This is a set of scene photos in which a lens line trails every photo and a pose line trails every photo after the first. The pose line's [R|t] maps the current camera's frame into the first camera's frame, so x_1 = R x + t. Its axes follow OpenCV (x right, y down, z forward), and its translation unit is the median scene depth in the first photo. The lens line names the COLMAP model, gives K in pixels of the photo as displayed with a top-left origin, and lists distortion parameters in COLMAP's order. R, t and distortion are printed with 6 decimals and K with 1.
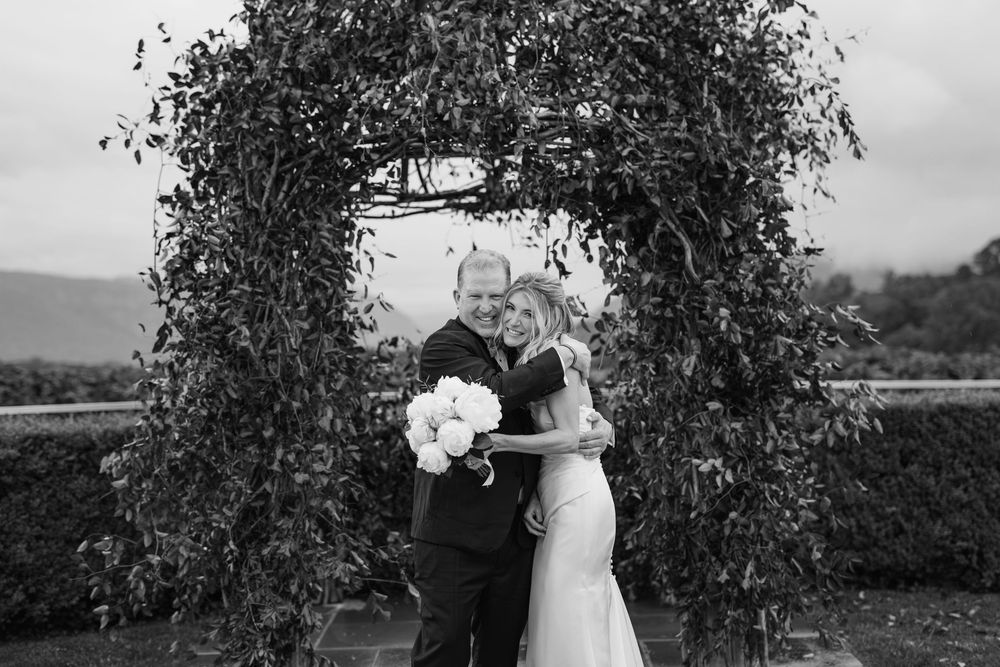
lens RADIAL K [[1465.1, 0, 542.6], [0, 1465.1, 349.4], [0, 0, 1]] dist [-0.009325, -0.013842]
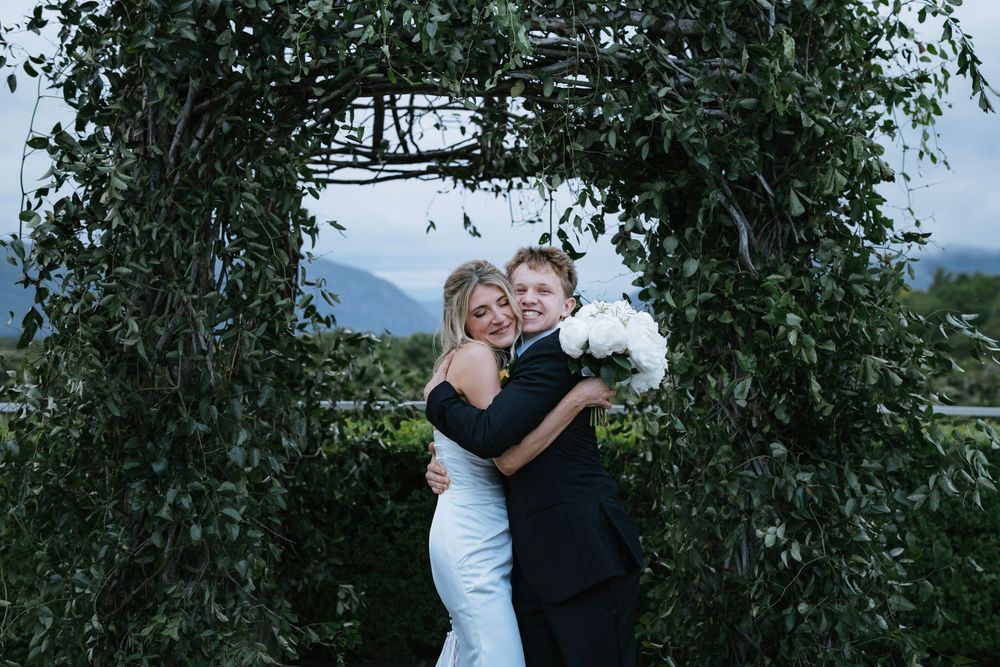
lens RADIAL K [[1540.7, 0, 501.5], [0, 1540.7, 282.2], [0, 0, 1]] dist [-0.026986, 0.051431]
pose [[0.998649, 0.031533, -0.041308, 0.011329], [-0.033074, 0.998762, -0.037160, -0.010670], [0.040085, 0.038476, 0.998455, 0.230970]]
